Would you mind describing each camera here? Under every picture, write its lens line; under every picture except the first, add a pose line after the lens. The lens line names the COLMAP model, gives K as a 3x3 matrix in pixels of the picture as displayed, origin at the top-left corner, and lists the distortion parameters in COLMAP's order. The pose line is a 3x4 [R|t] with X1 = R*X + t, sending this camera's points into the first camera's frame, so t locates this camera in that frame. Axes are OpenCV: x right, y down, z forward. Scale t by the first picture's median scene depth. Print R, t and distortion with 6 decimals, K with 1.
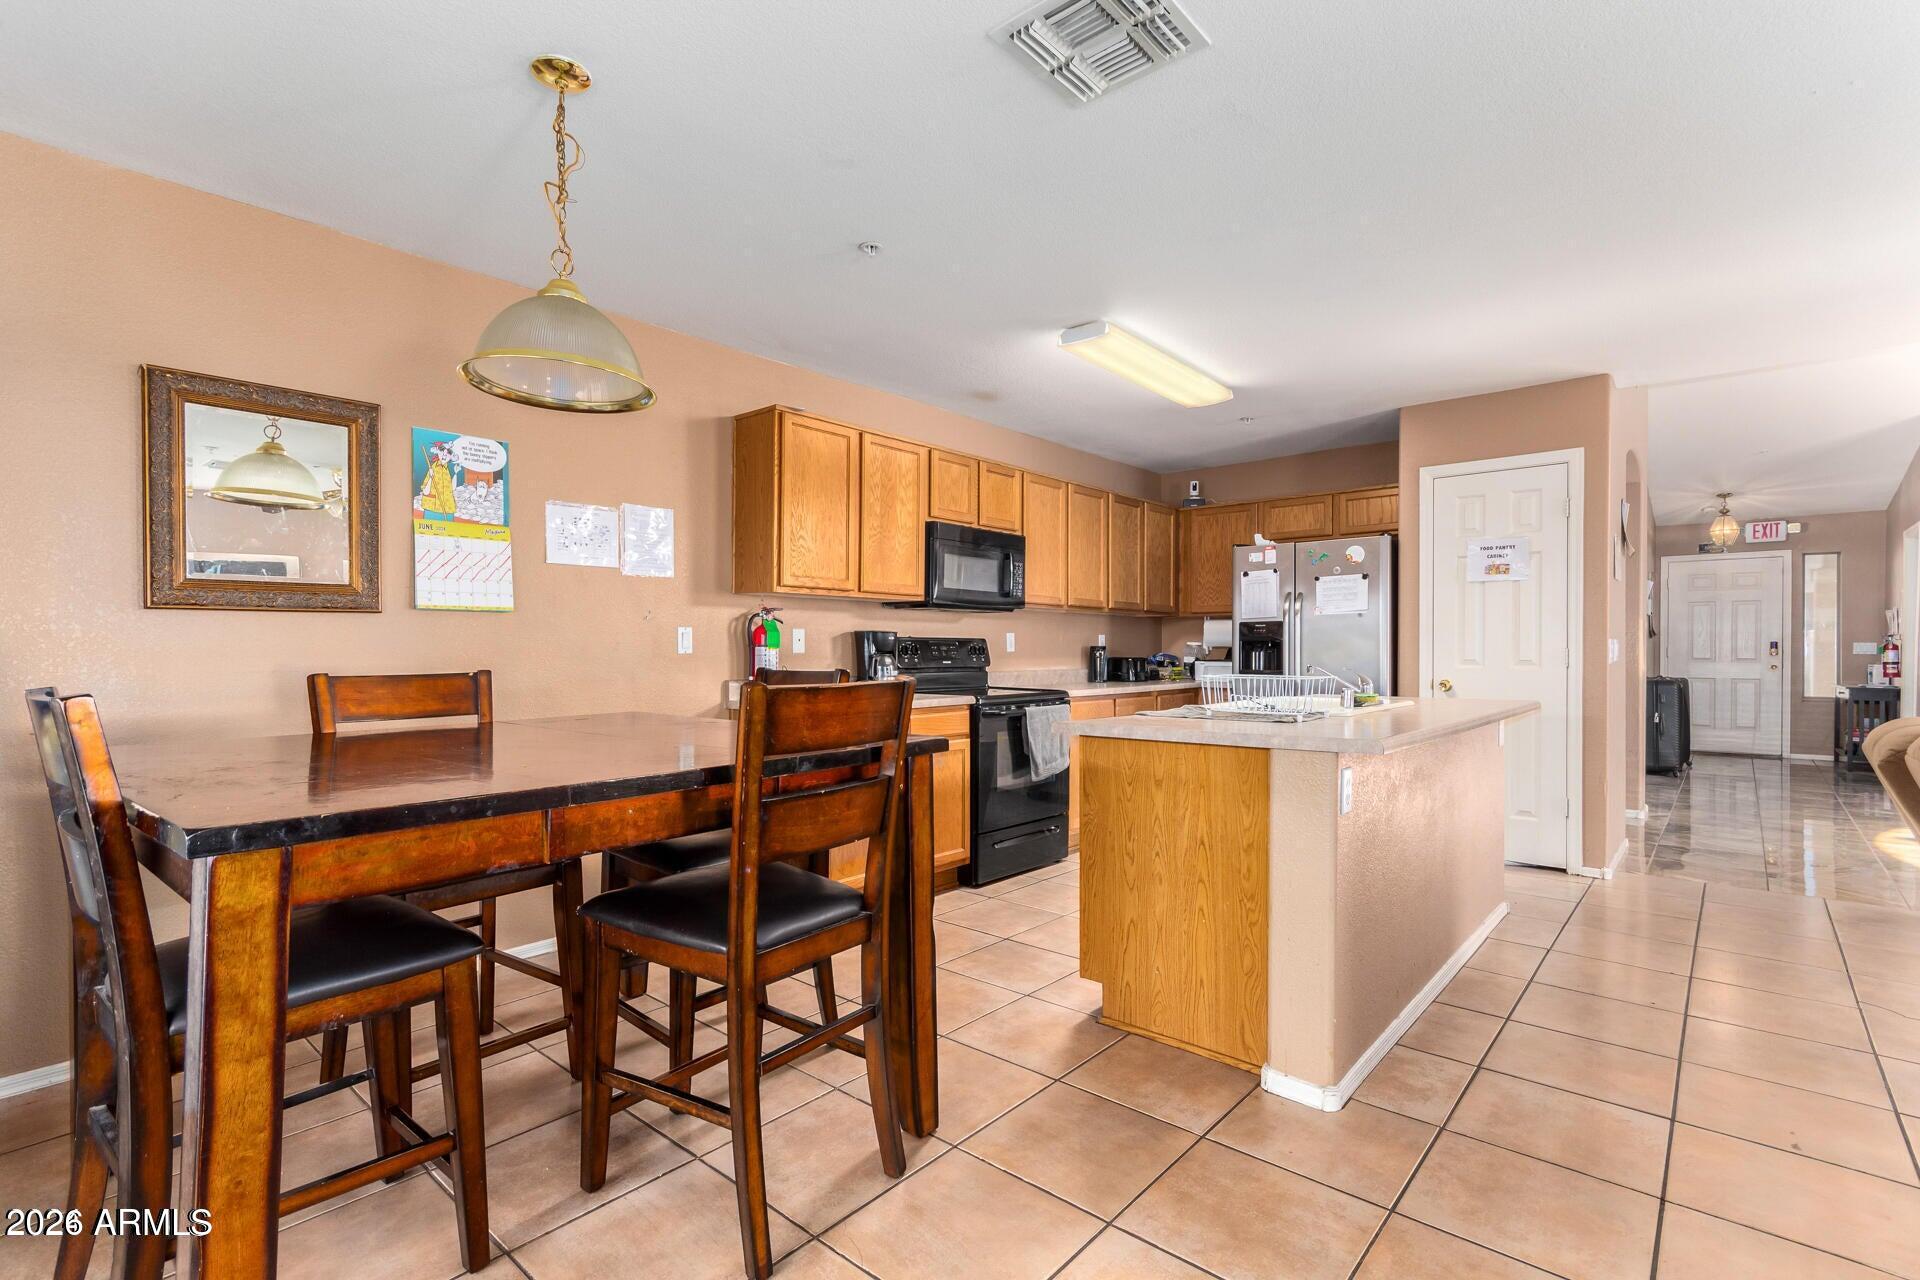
lens RADIAL K [[885.9, 0, 950.9], [0, 885.9, 648.1], [0, 0, 1]] dist [-0.001029, -0.000736]
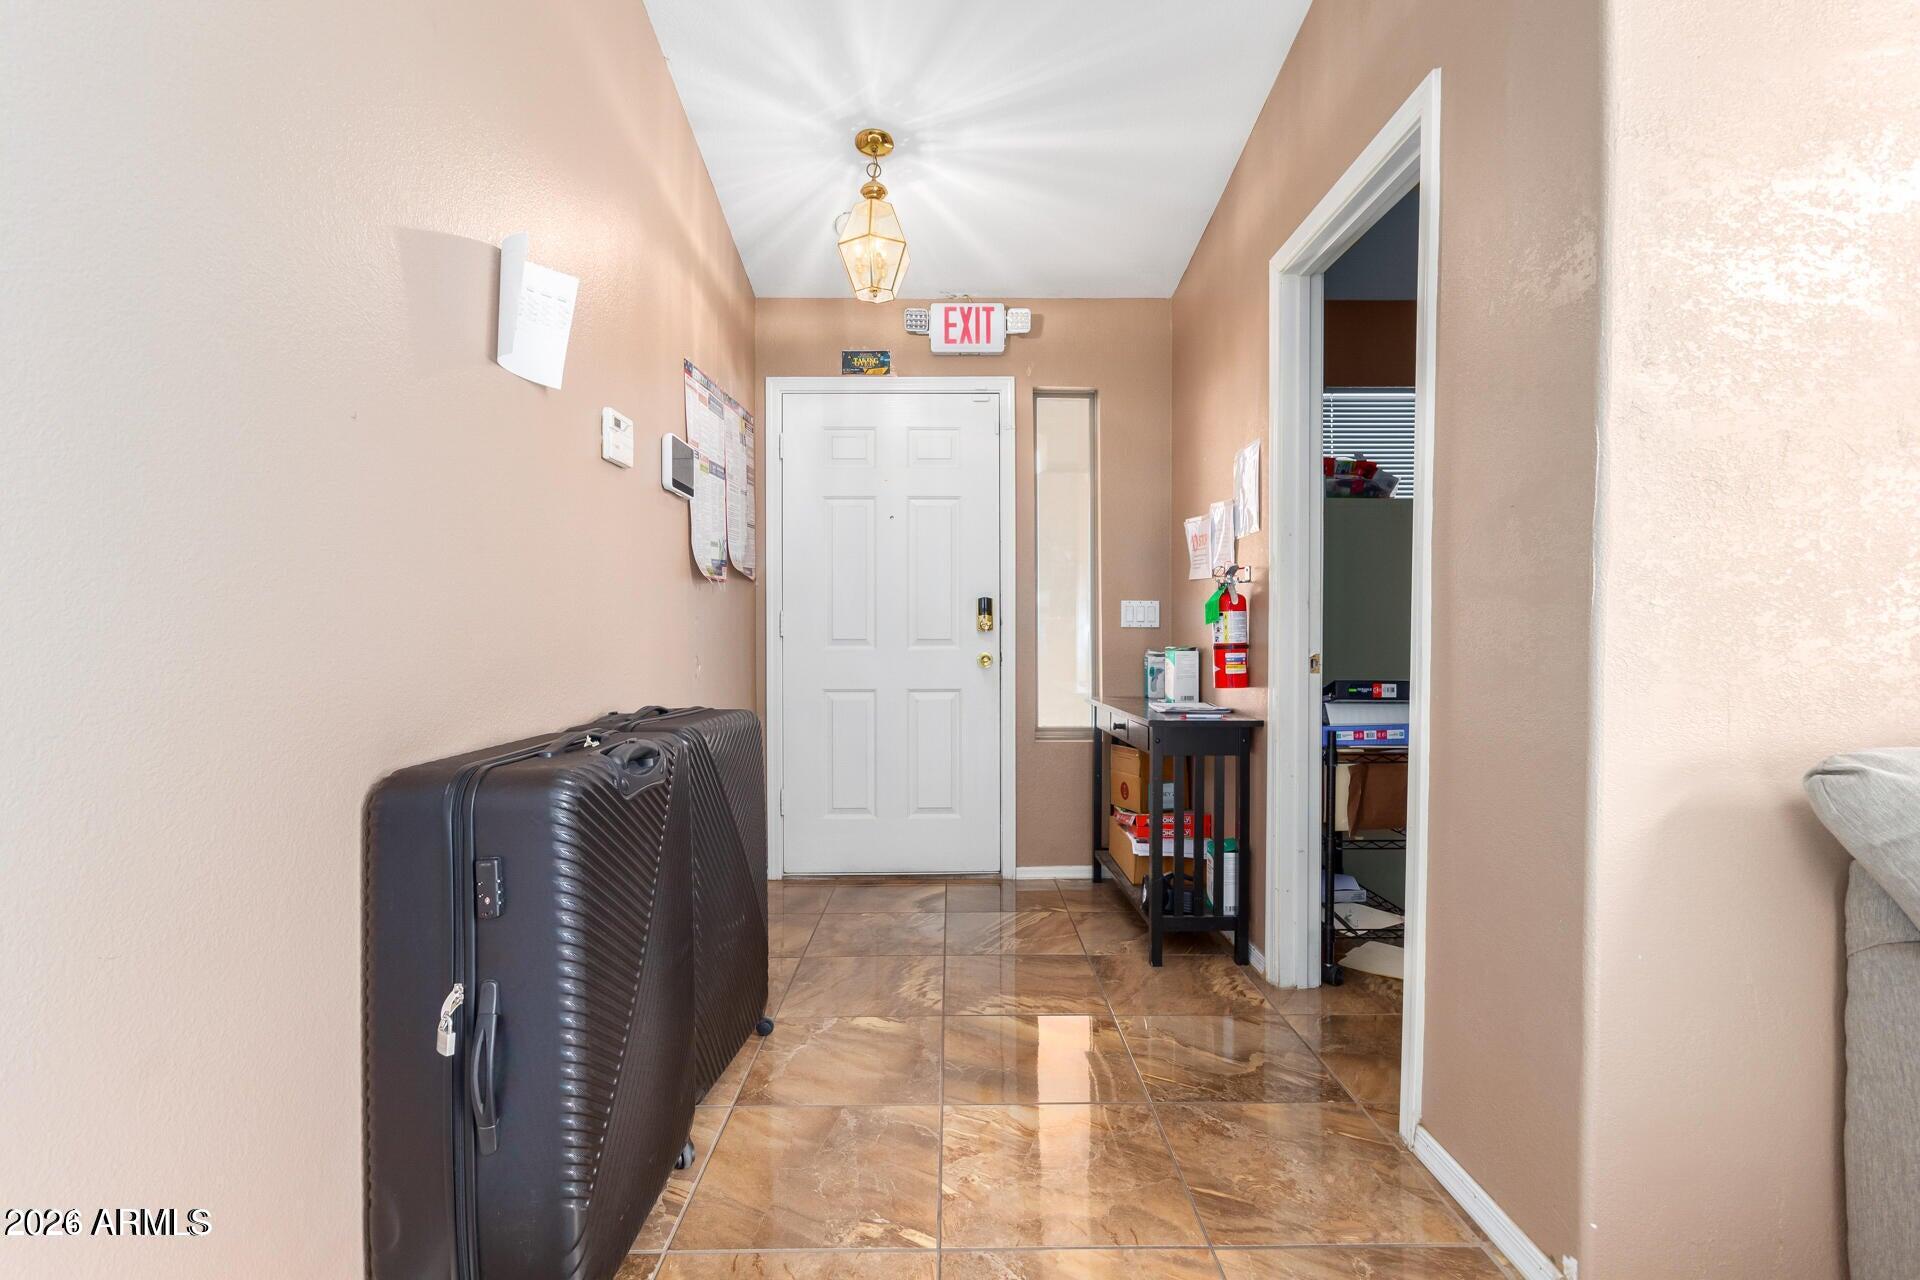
lens RADIAL K [[885.9, 0, 961.9], [0, 885.9, 625.5], [0, 0, 1]] dist [-0.001029, -0.000736]
pose [[0.746537, -0.004539, 0.665328, 0.665465], [0.007519, 0.999970, -0.001615, 0.006411], [-0.665301, 0.006208, 0.746549, 0.718112]]
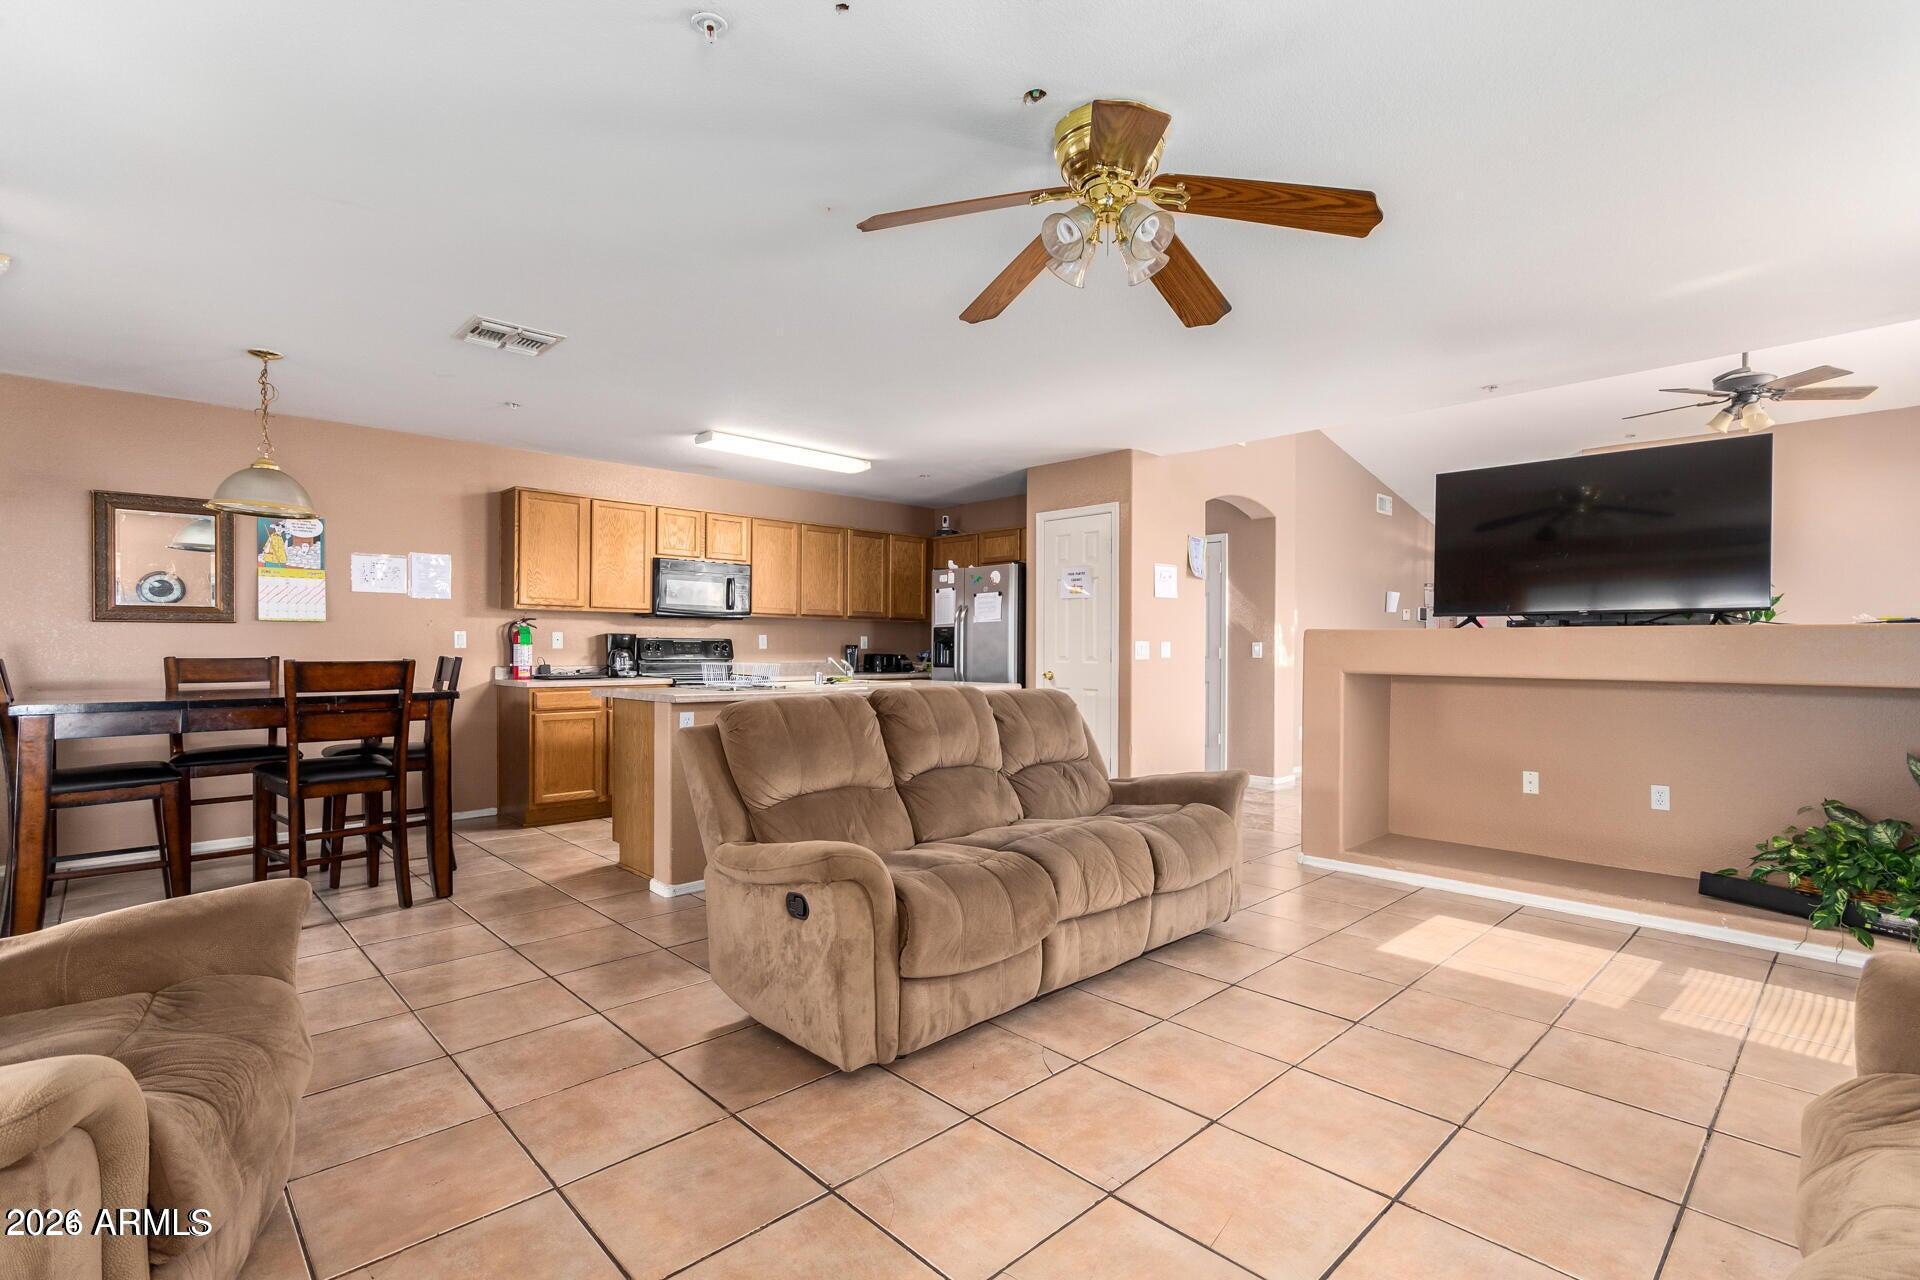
lens RADIAL K [[885.9, 0, 970.8], [0, 885.9, 639.2], [0, 0, 1]] dist [-0.001029, -0.000736]
pose [[0.997050, 0.003289, -0.076687, 0.701197], [-0.003986, 0.999952, -0.008930, 0.000653], [0.076654, 0.009209, 0.997015, -0.461670]]
